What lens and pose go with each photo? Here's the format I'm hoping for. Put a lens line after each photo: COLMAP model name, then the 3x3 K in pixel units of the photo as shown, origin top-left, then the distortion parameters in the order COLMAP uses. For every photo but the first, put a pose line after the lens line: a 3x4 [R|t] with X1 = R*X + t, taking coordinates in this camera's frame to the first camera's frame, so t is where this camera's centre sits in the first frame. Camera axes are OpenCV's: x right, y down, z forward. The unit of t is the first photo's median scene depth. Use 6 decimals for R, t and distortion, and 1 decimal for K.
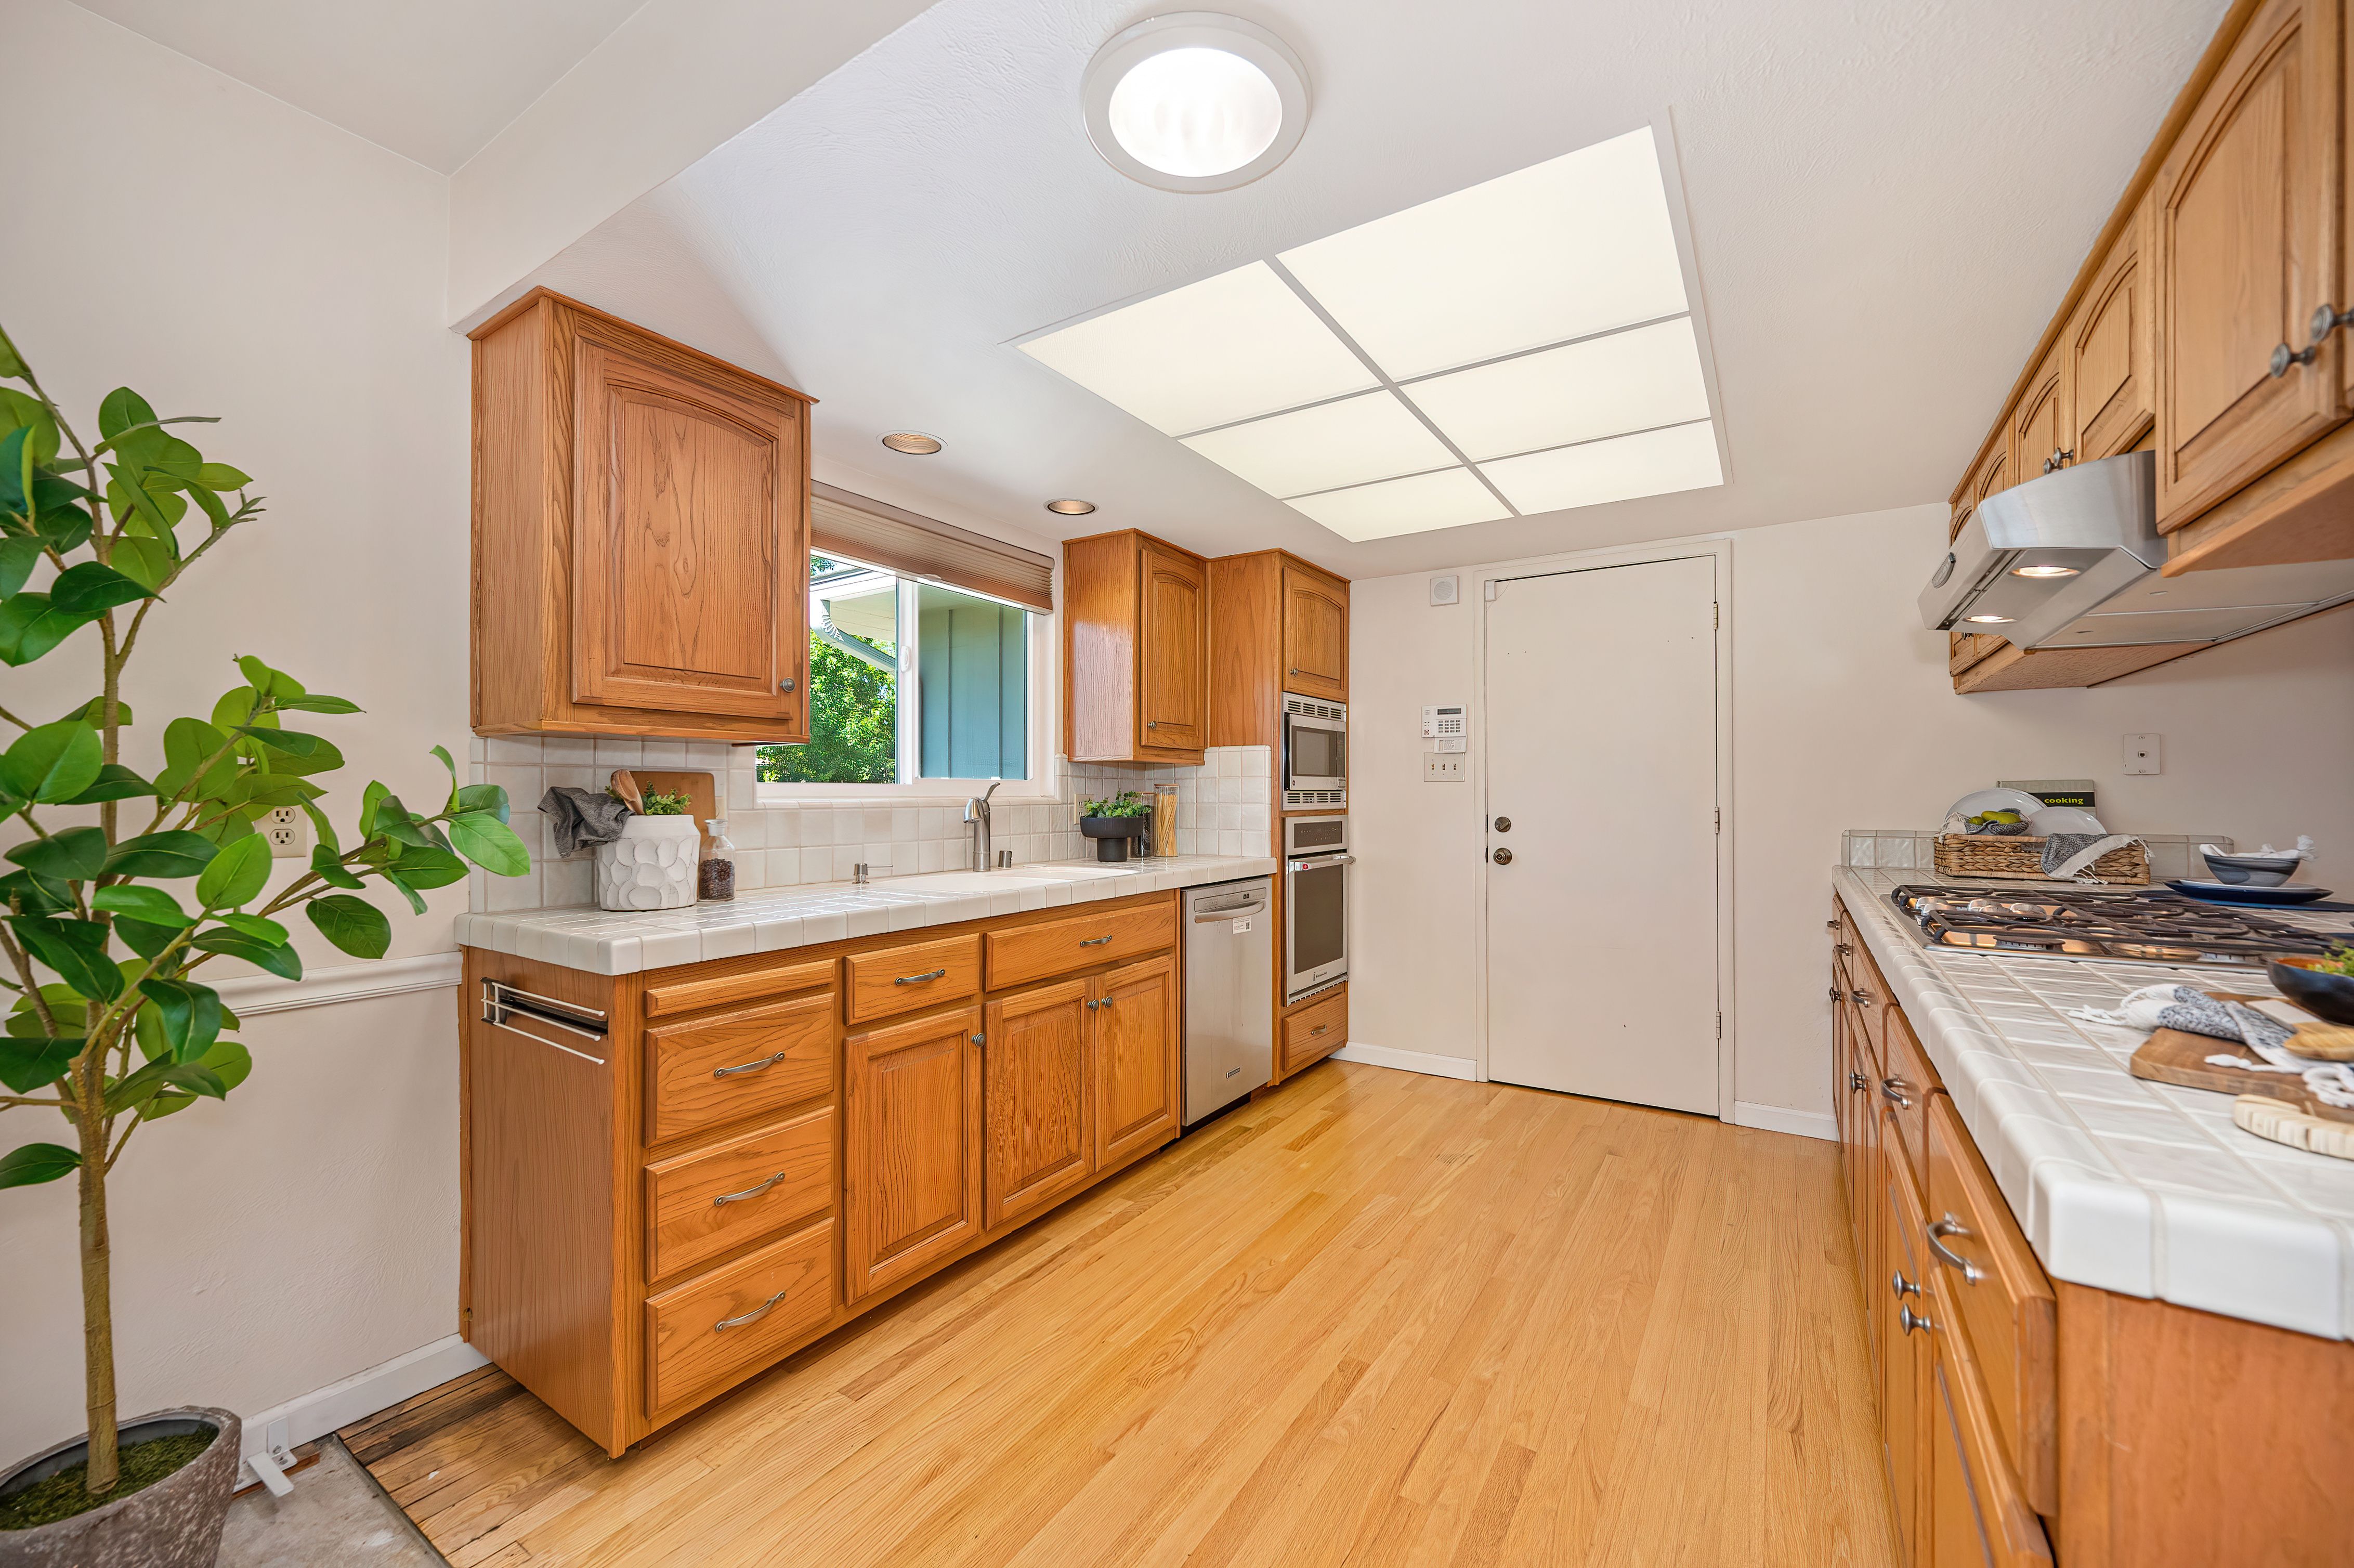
lens RADIAL K [[932.9, 0, 1182.8], [0, 932.9, 785.6], [0, 0, 1]] dist [-0.001031, 0.000189]
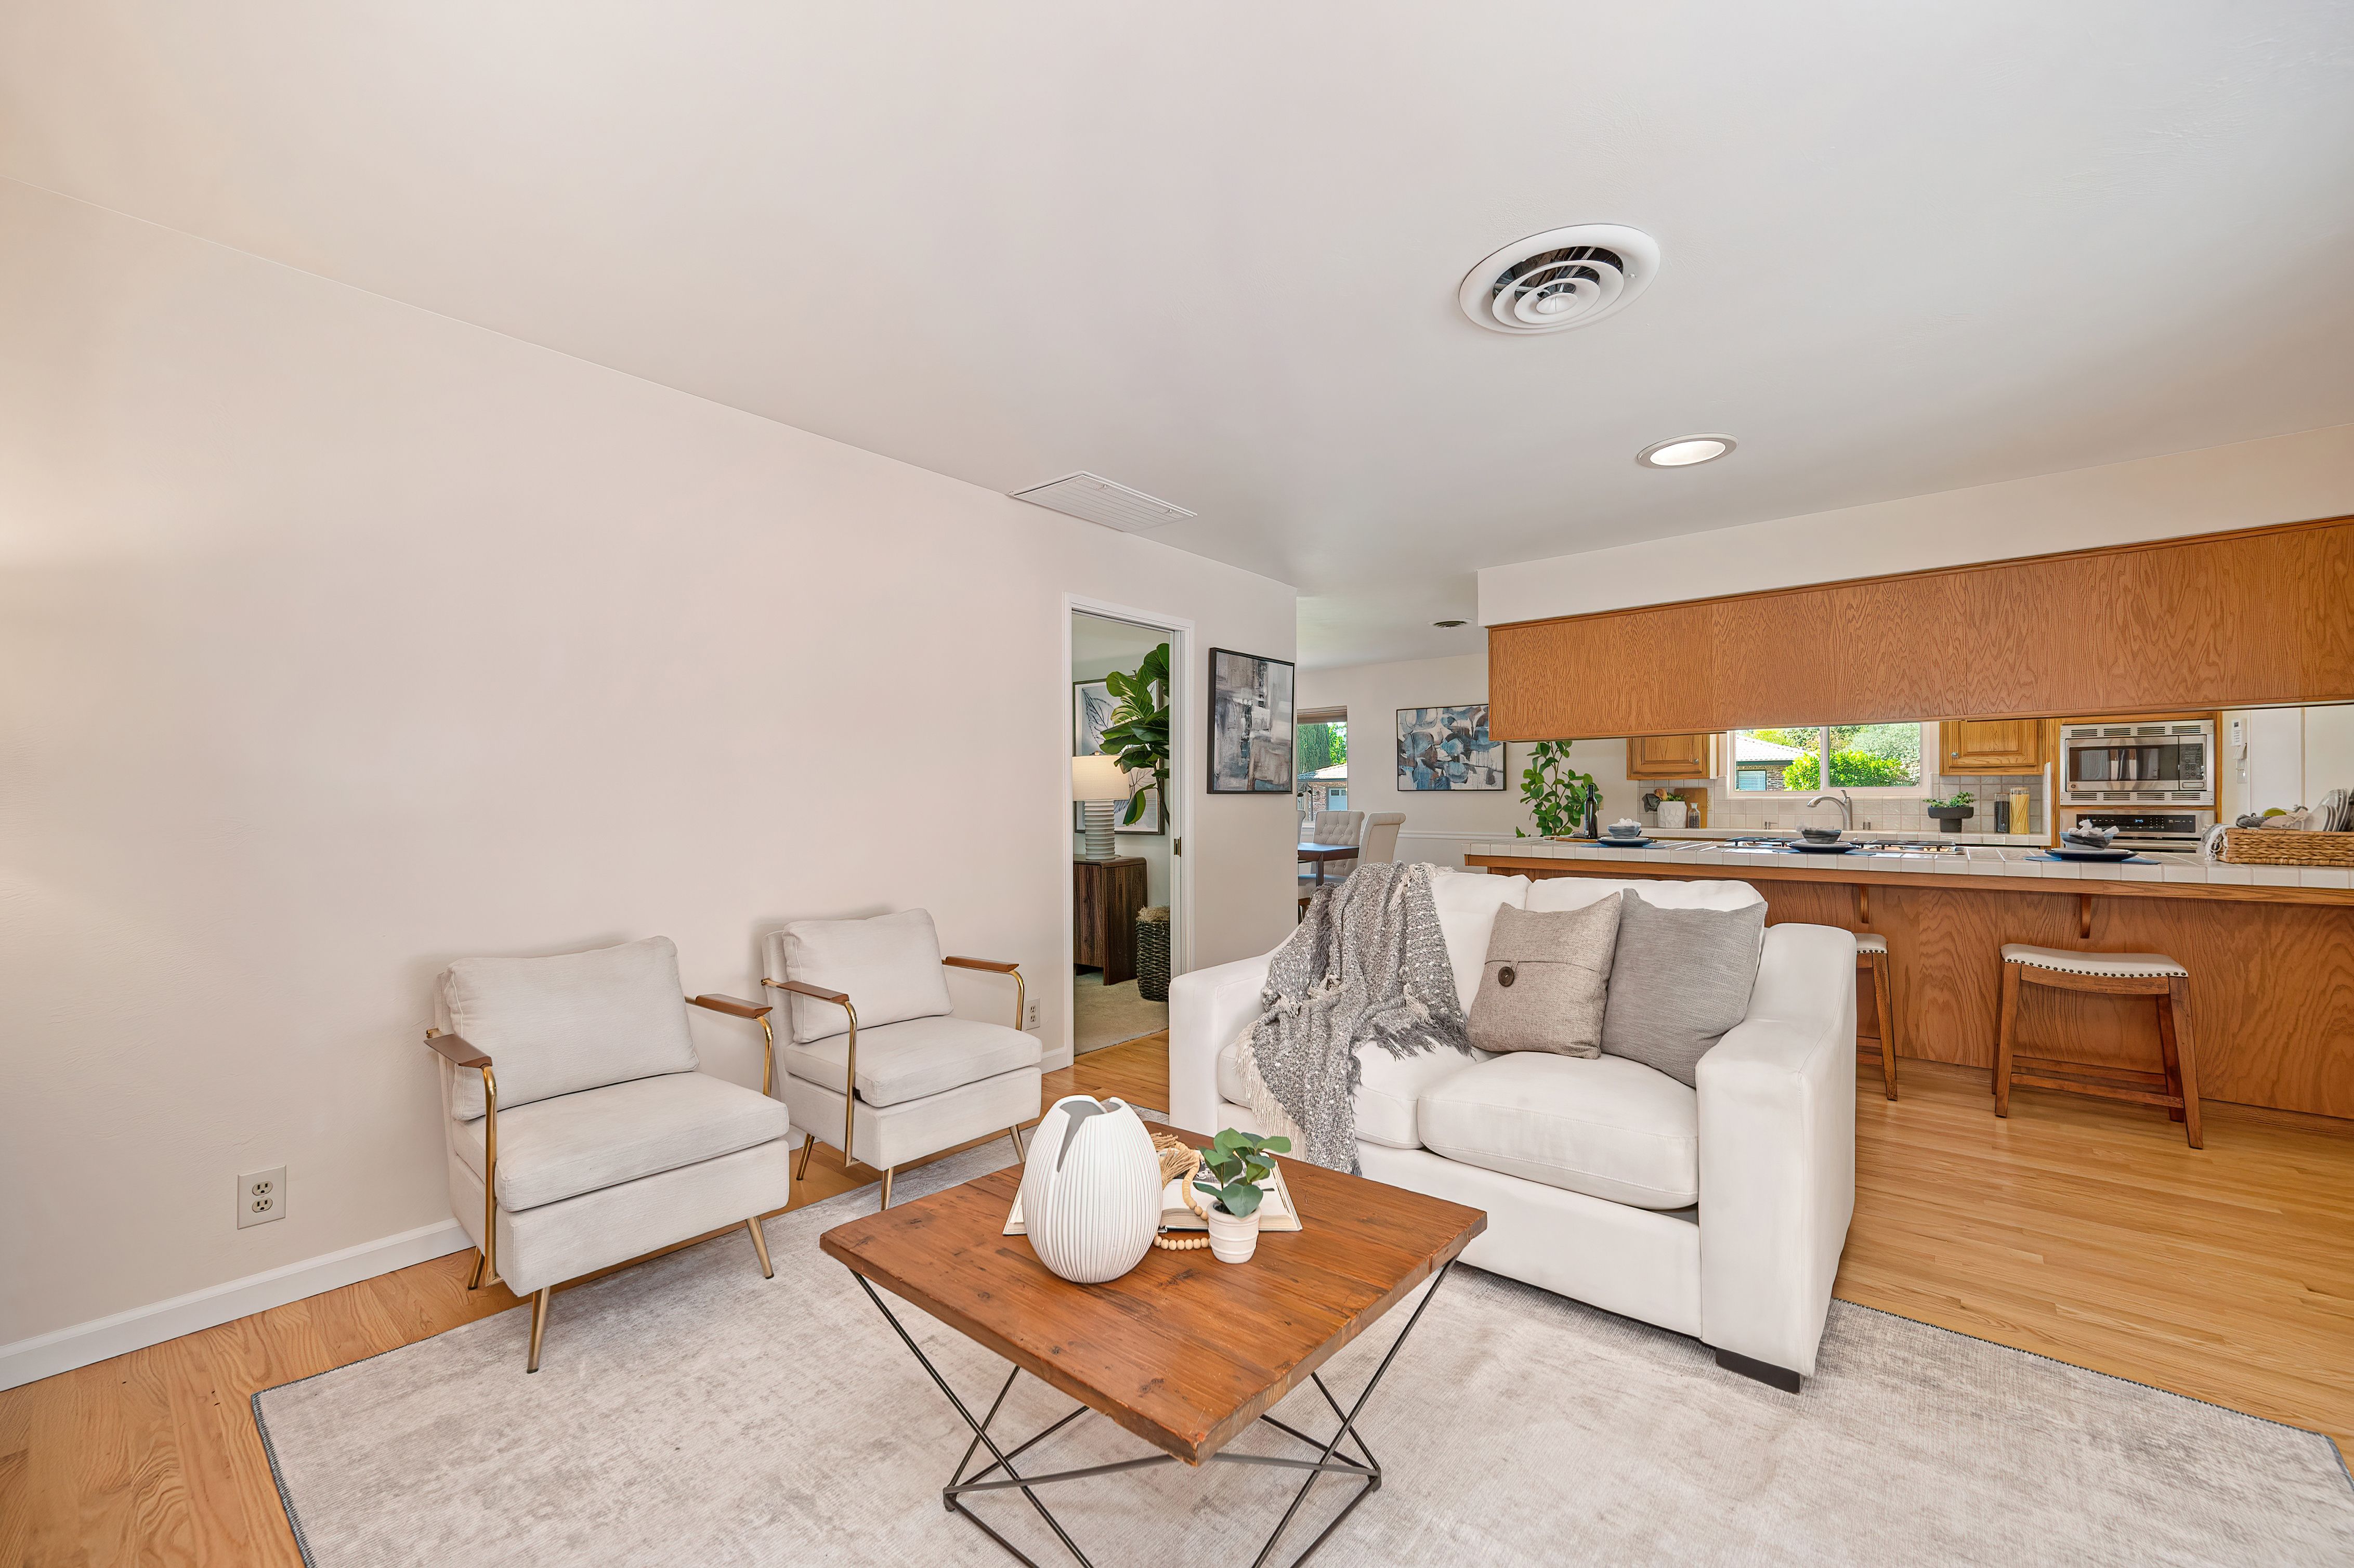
lens RADIAL K [[932.9, 0, 1177.0], [0, 932.9, 791.6], [0, 0, 1]] dist [-0.001031, 0.000189]
pose [[-0.121195, -0.004266, -0.992620, 2.152328], [0.012915, 0.999899, -0.005874, -0.005547], [0.992545, -0.013531, -0.121127, -0.276931]]
